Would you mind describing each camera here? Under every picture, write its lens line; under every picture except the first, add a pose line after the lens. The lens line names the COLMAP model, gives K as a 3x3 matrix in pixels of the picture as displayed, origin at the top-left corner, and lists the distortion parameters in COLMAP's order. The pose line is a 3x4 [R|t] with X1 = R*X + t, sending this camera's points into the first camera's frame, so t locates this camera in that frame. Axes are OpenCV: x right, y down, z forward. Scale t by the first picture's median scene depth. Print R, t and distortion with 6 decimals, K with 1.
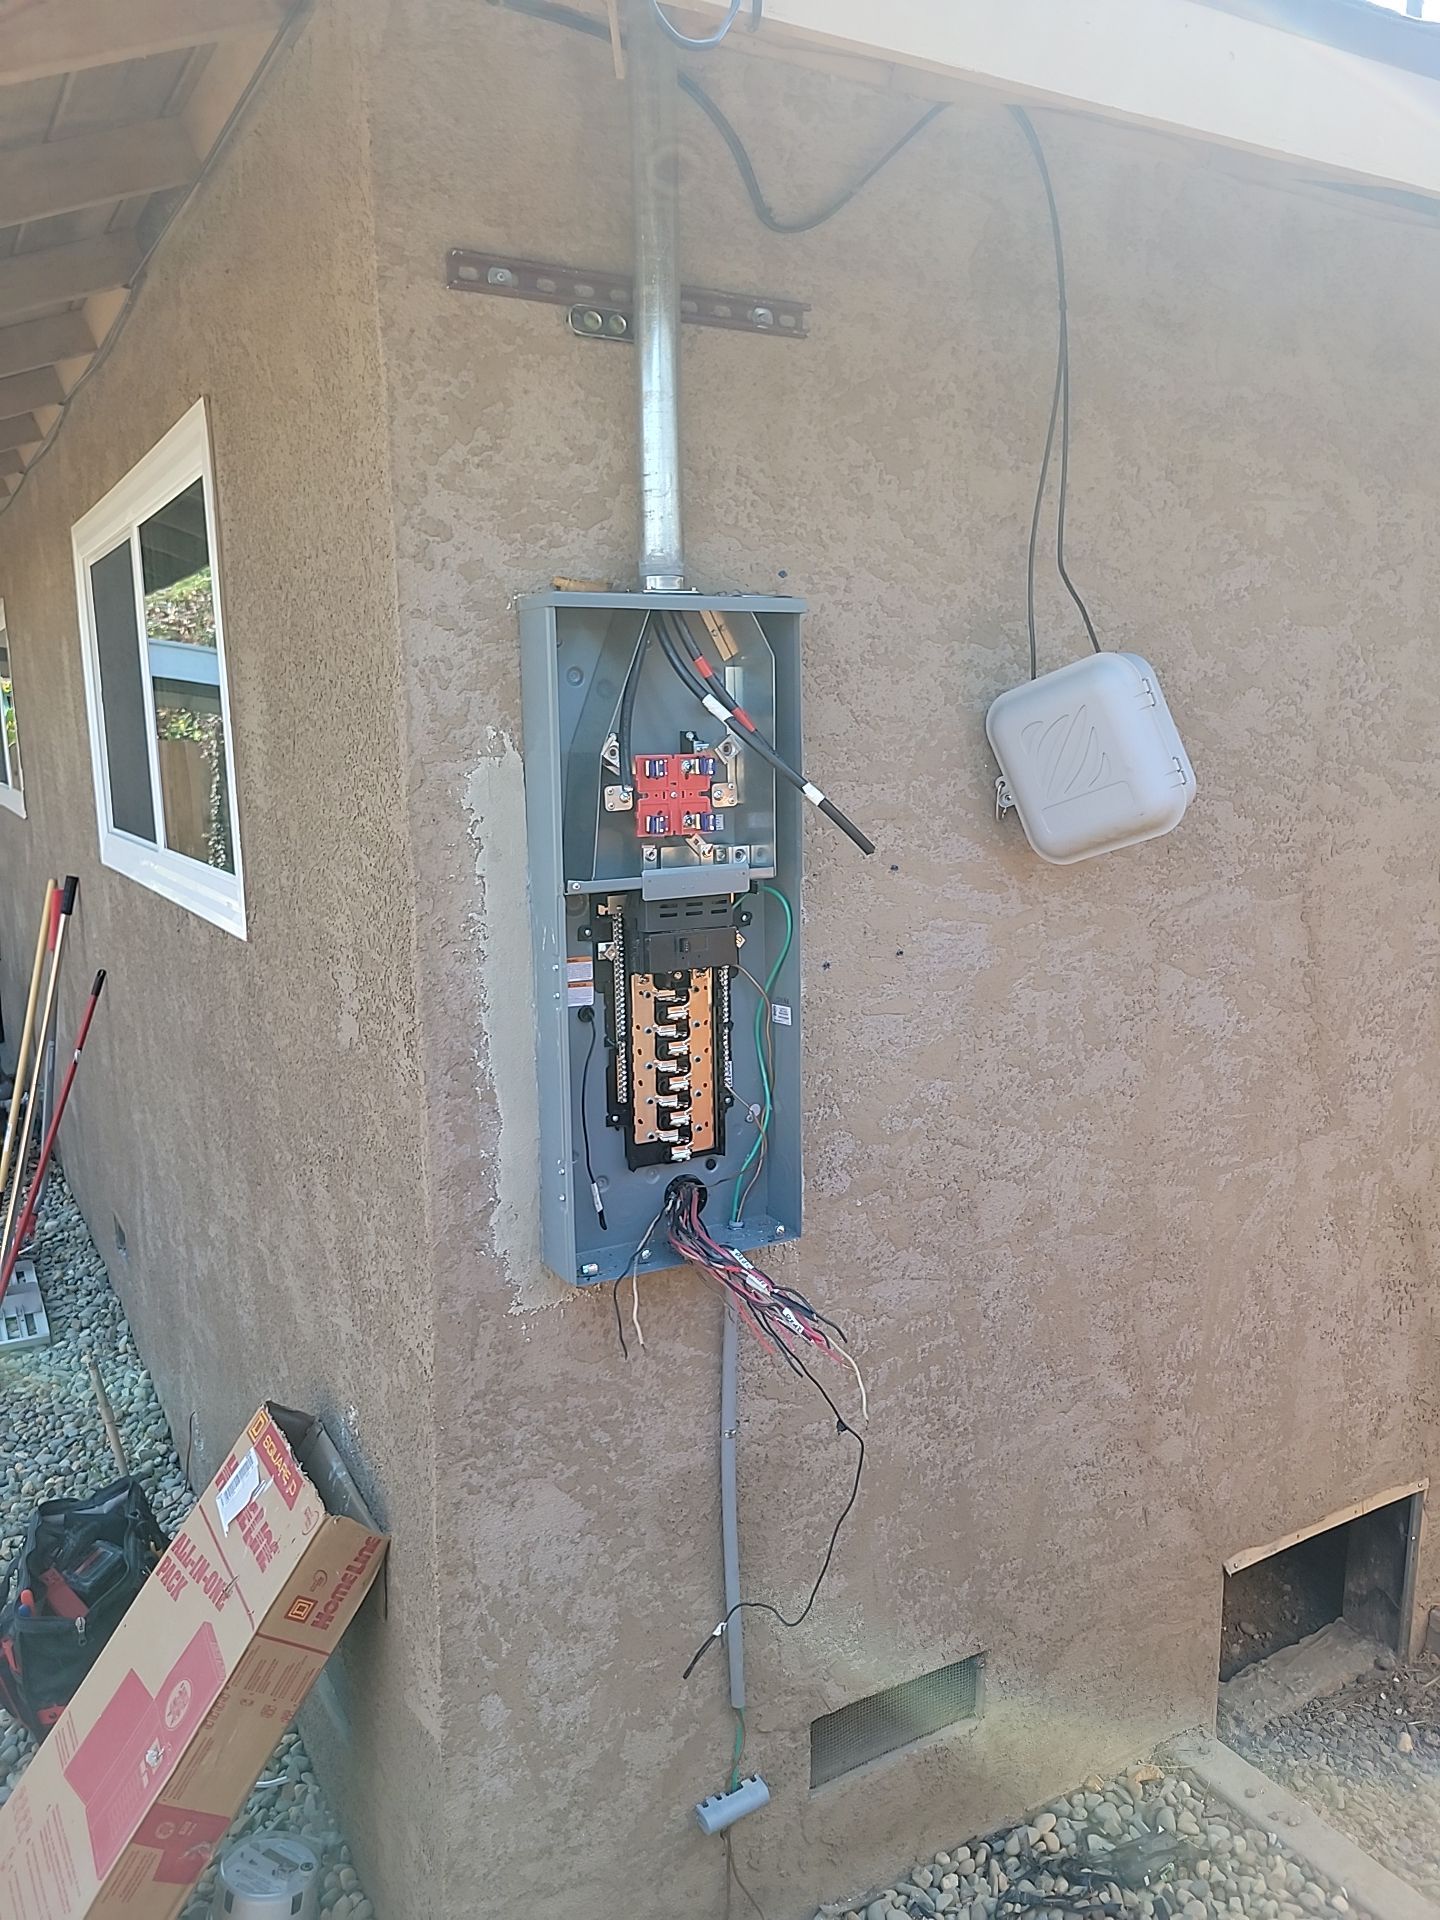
lens RADIAL K [[1428.4, 0, 714.7], [0, 1428.4, 974.4], [0, 0, 1]] dist [0.056007, -0.045017]
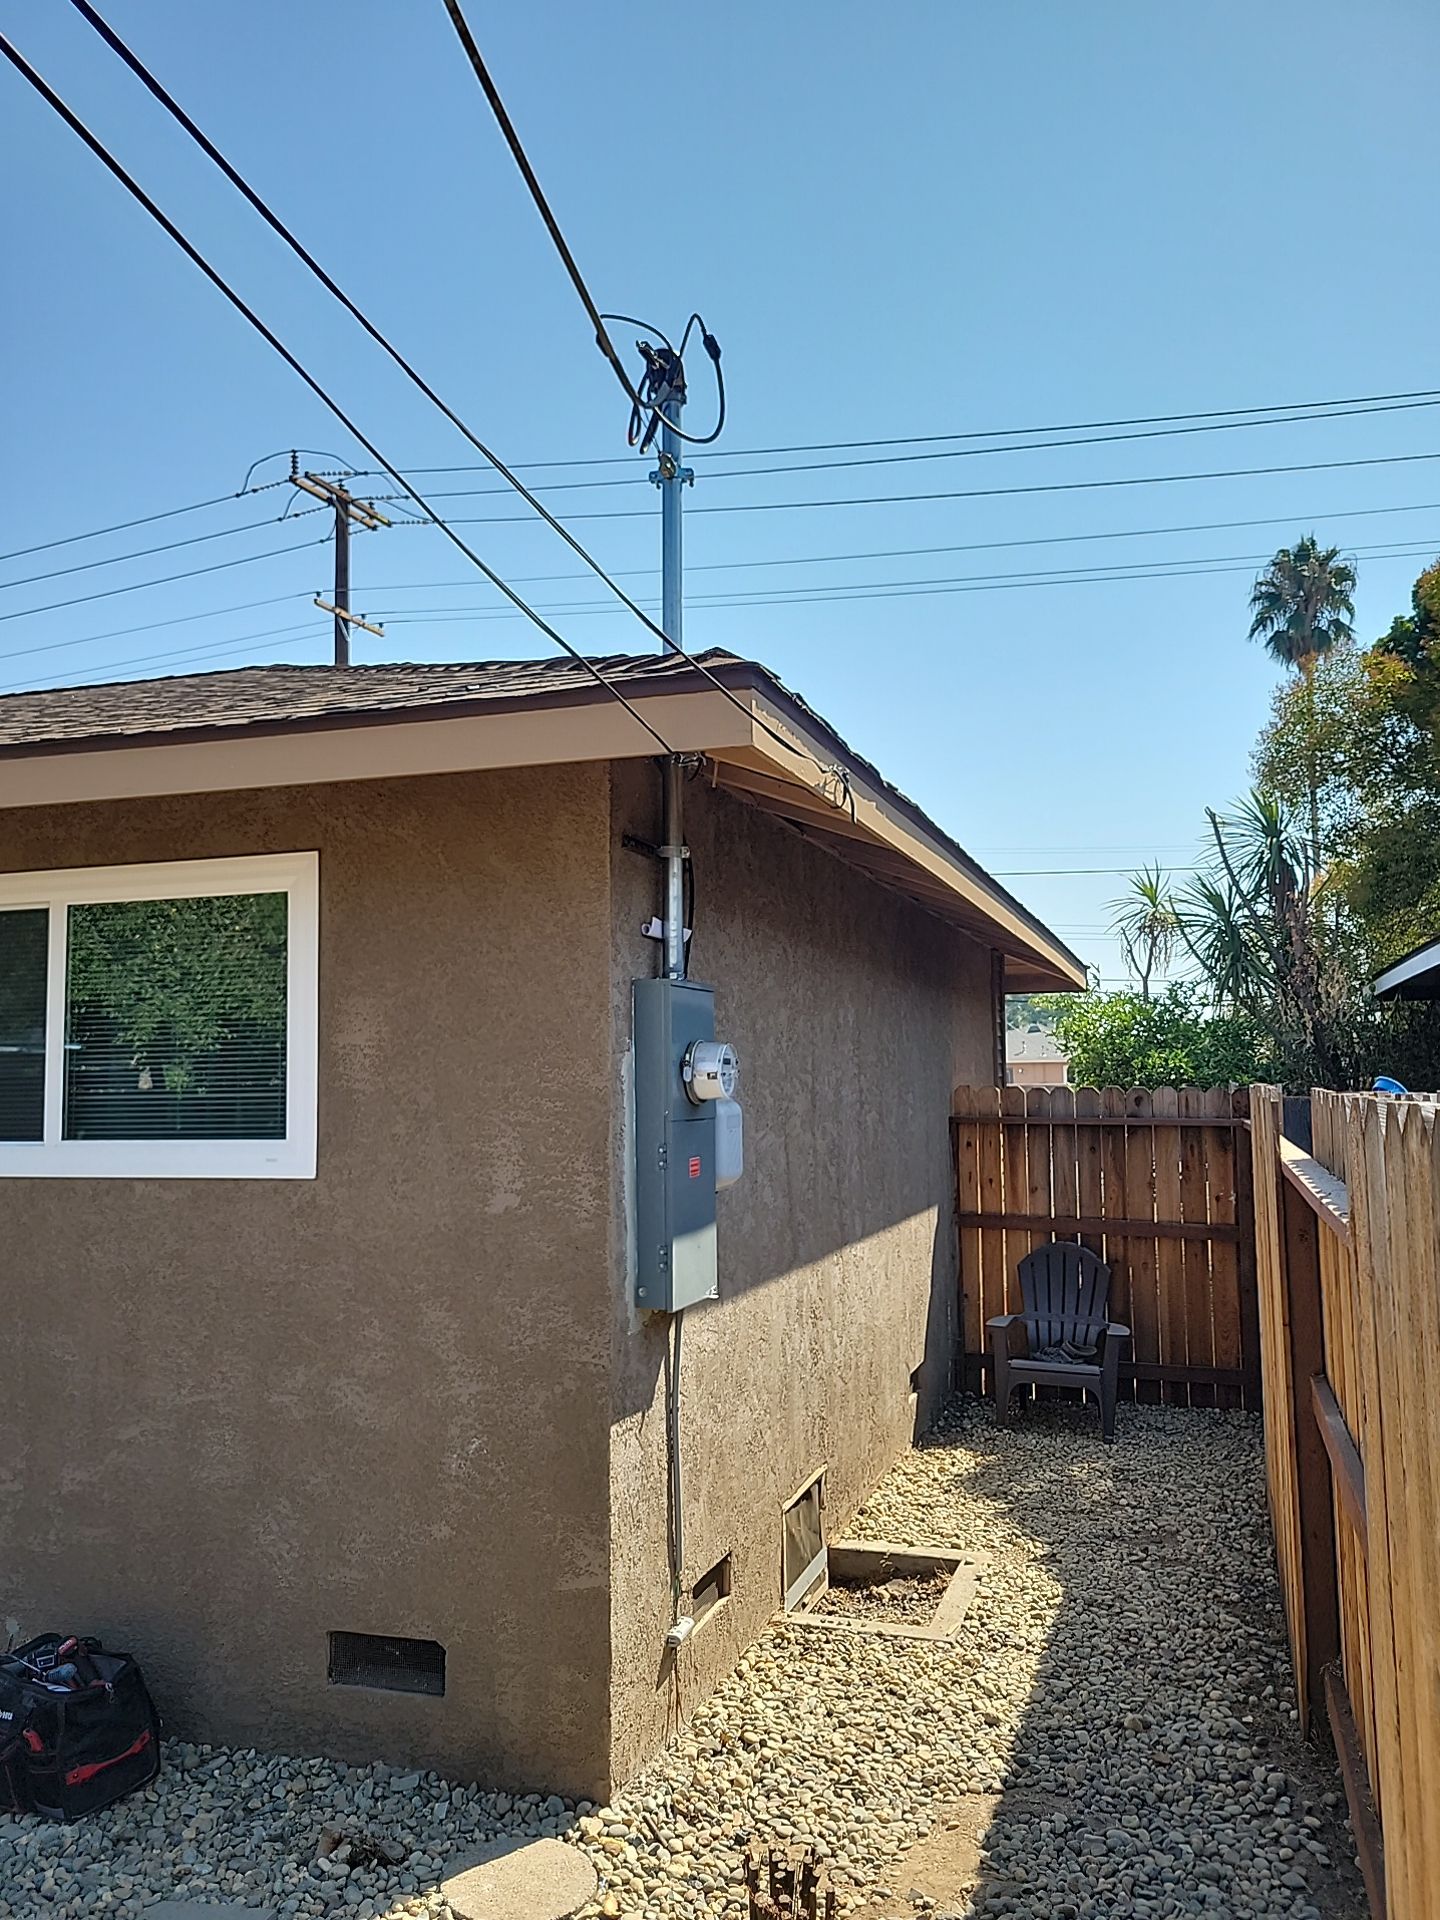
lens RADIAL K [[1428.4, 0, 714.7], [0, 1428.4, 974.4], [0, 0, 1]] dist [0.056007, -0.045017]
pose [[0.753558, 0.055107, 0.655067, -0.918201], [0.113002, 0.970789, -0.211659, 0.126131], [-0.647596, 0.233522, 0.725319, -0.409015]]
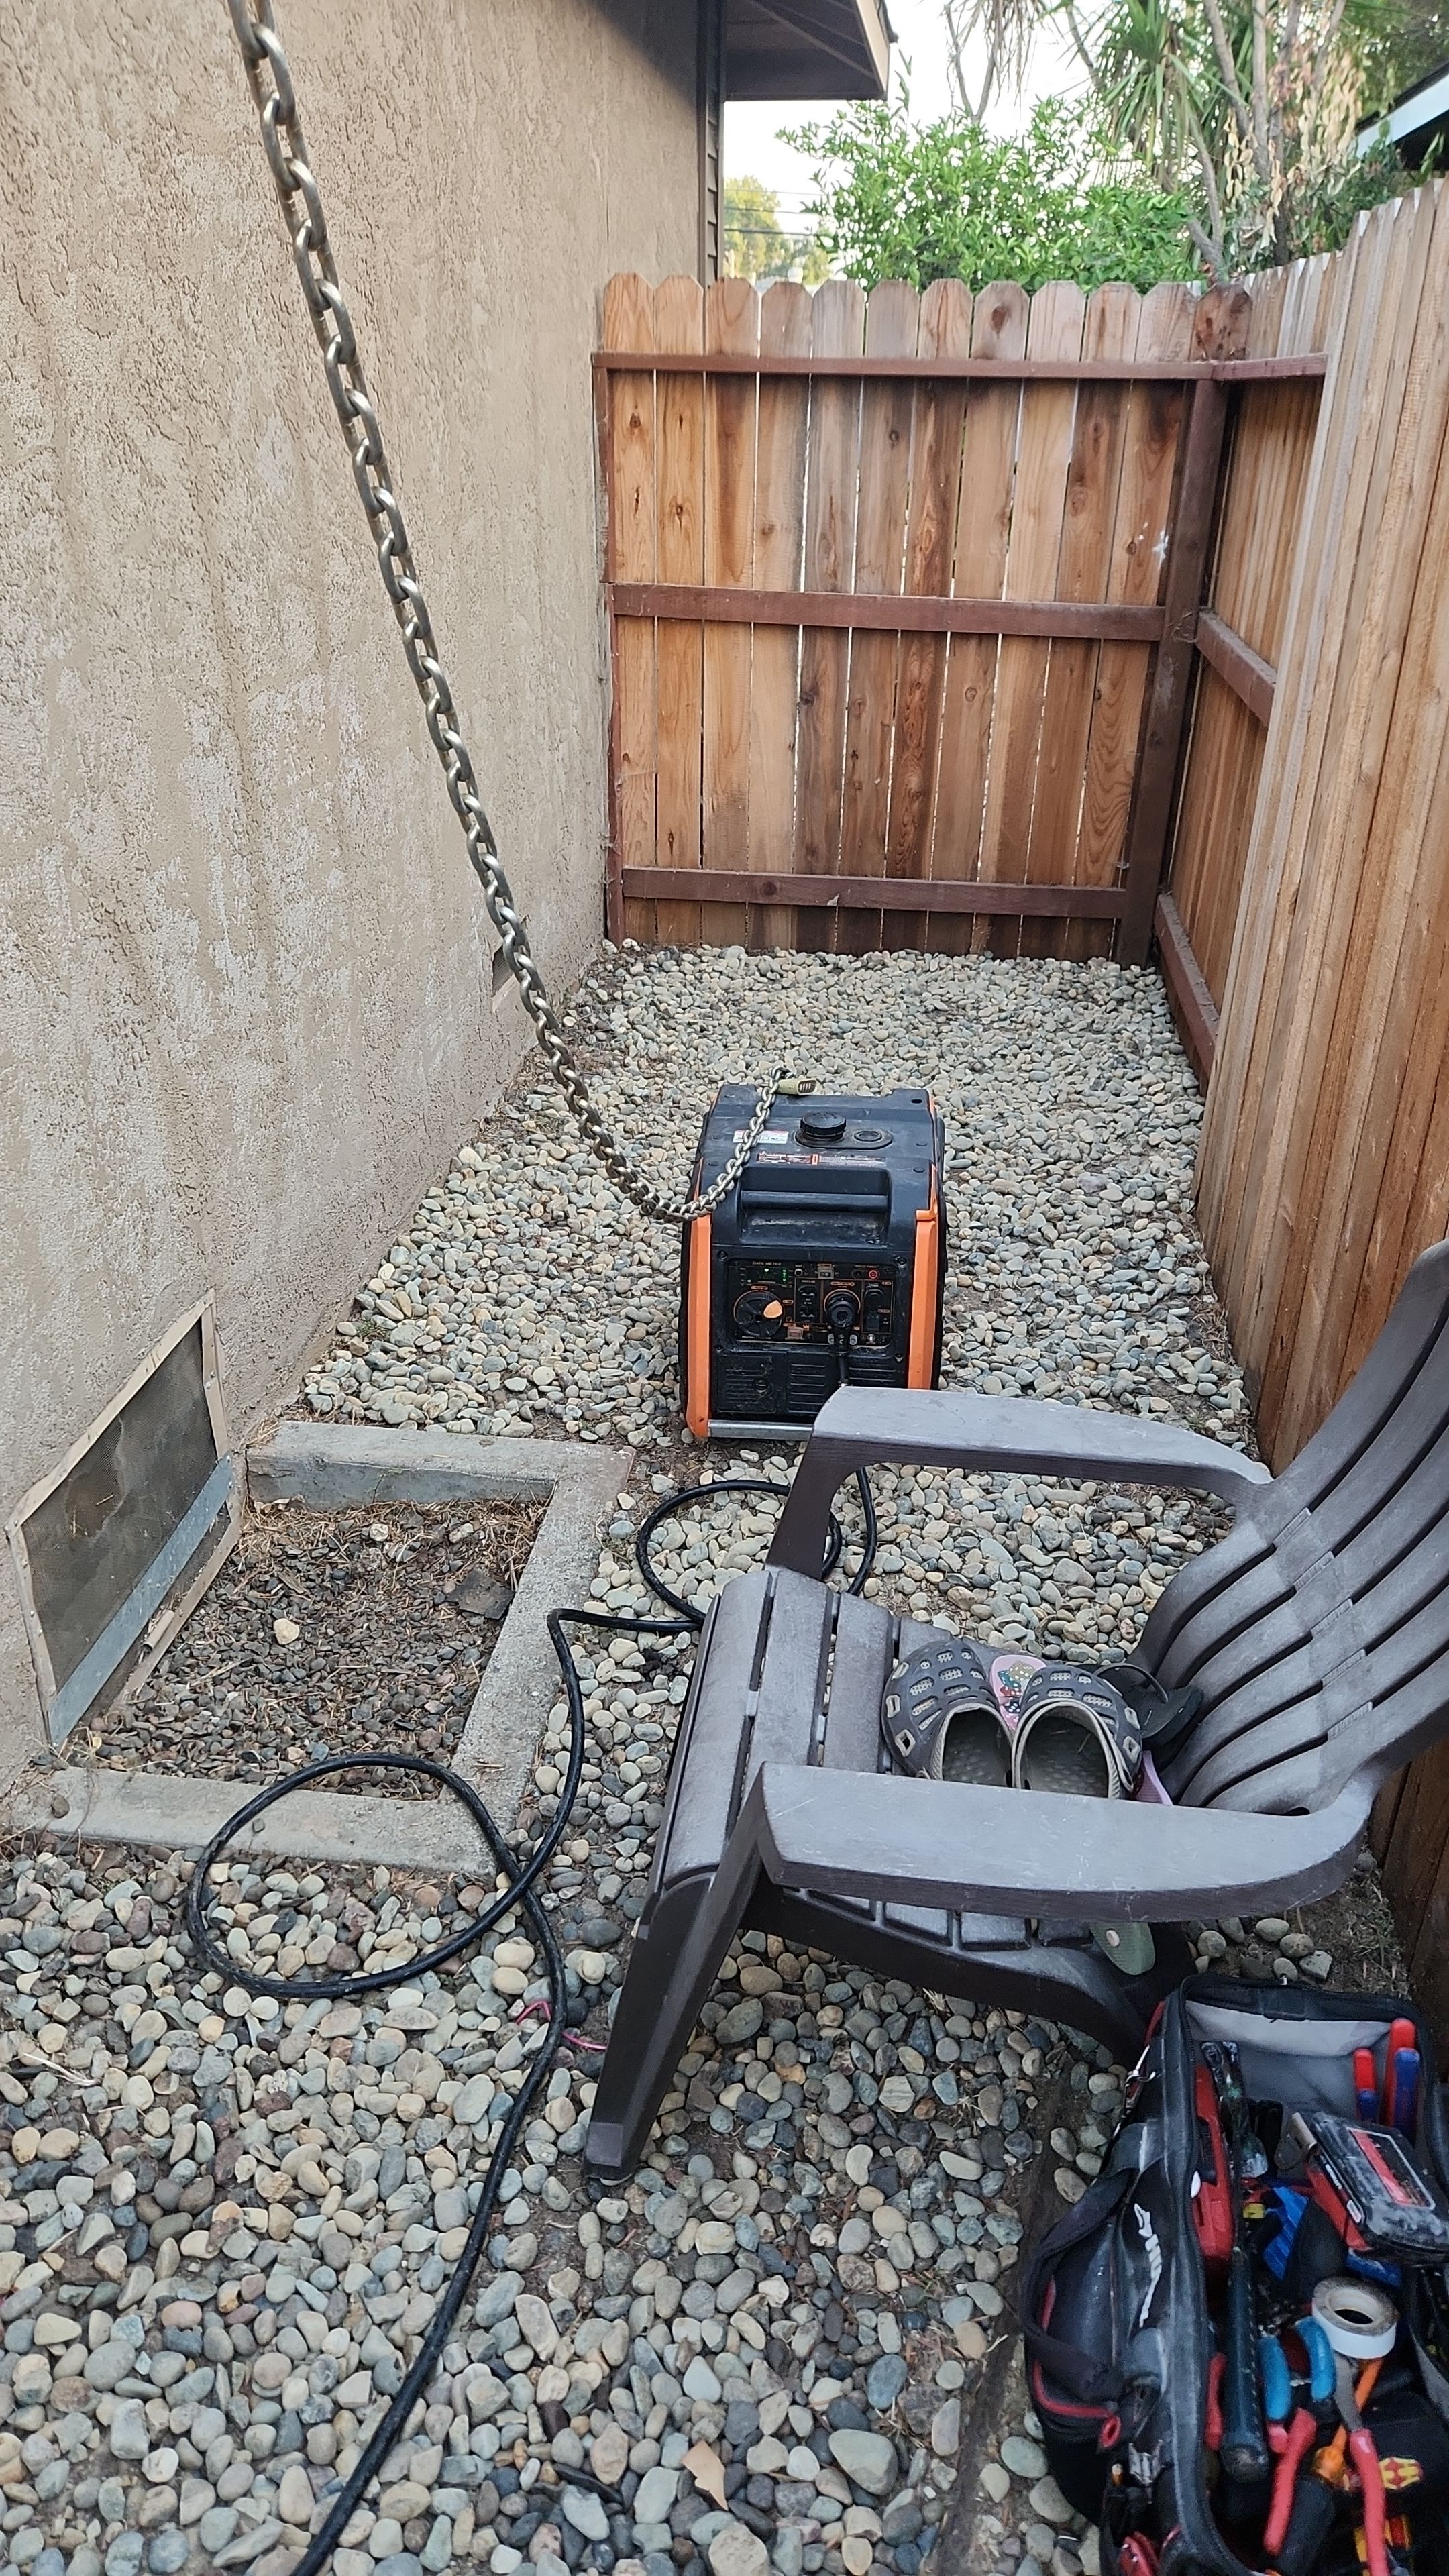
lens RADIAL K [[1736.3, 0, 724.5], [0, 1736.3, 1288.0], [0, 0, 1]] dist [0.077644, -0.072515]
pose [[0.609956, -0.348066, 0.711901, 0.039995], [0.118142, 0.928274, 0.352633, 0.082307], [-0.783579, -0.130985, 0.607327, 0.310807]]
